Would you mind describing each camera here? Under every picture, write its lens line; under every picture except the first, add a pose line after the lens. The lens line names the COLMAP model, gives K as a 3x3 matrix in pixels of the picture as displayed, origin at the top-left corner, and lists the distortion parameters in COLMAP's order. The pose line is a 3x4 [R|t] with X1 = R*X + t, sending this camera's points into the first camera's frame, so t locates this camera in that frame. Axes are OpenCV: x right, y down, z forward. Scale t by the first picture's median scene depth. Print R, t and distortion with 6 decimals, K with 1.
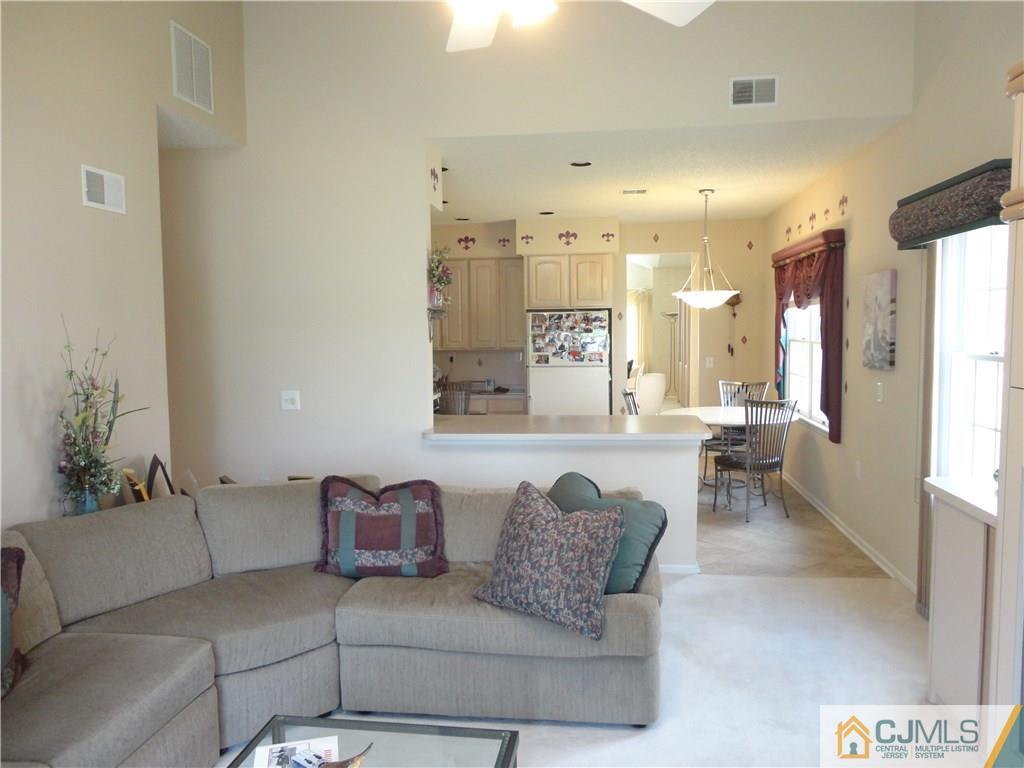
lens RADIAL K [[753.1, 0, 515.8], [0, 753.1, 385.7], [0, 0, 1]] dist [-0.011784, 0.019659]
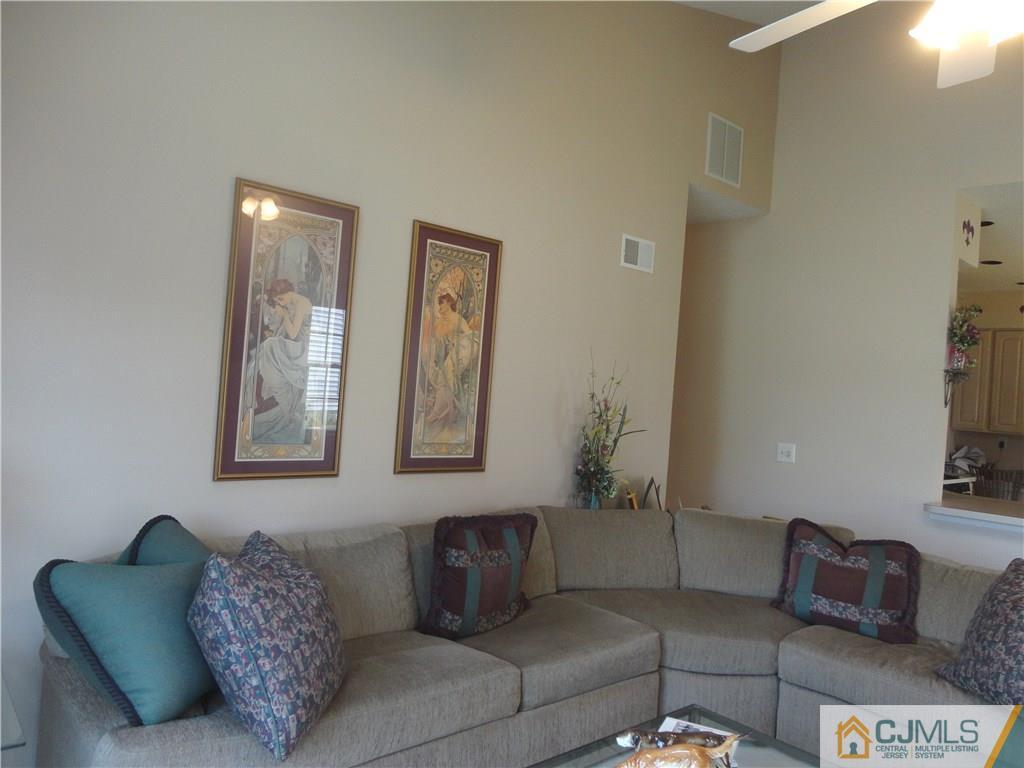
lens RADIAL K [[753.1, 0, 517.6], [0, 753.1, 382.5], [0, 0, 1]] dist [-0.011784, 0.019659]
pose [[0.765483, 0.057439, -0.640888, 0.057834], [-0.126841, 0.989934, -0.062778, 0.028319], [0.630831, 0.129347, 0.765063, -0.021171]]
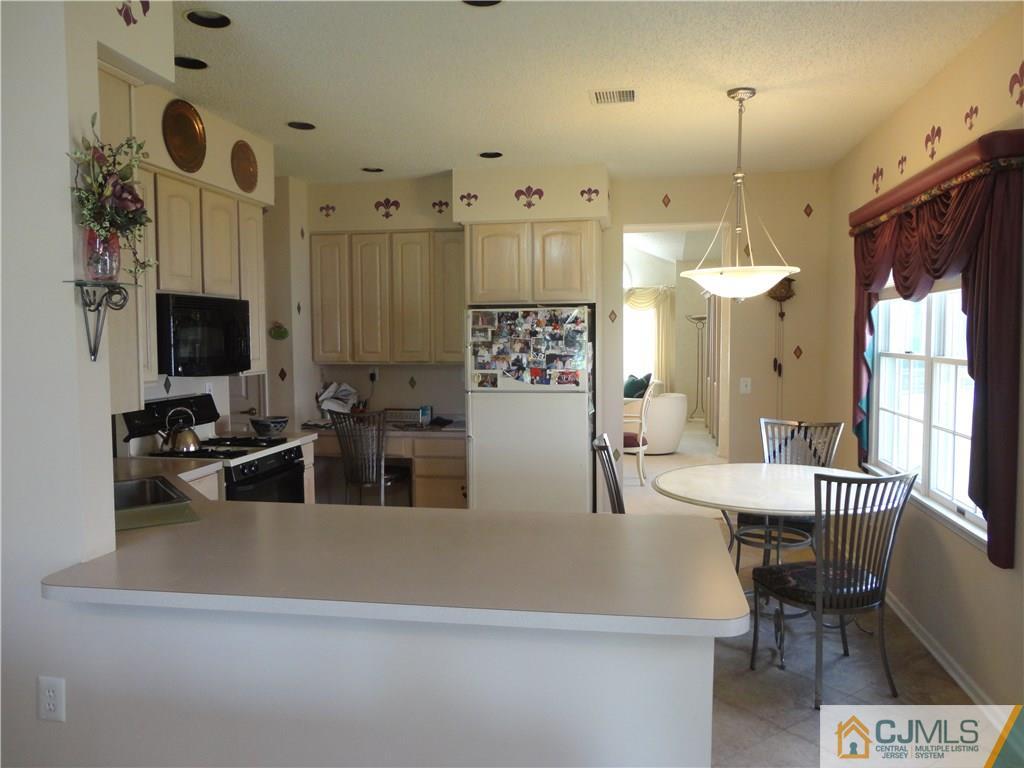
lens RADIAL K [[753.1, 0, 517.5], [0, 753.1, 382.4], [0, 0, 1]] dist [-0.011784, 0.019659]
pose [[0.999064, 0.008124, -0.042486, 0.121008], [-0.008684, 0.999878, -0.013017, -0.033822], [0.042375, 0.013374, 0.999012, 0.468621]]
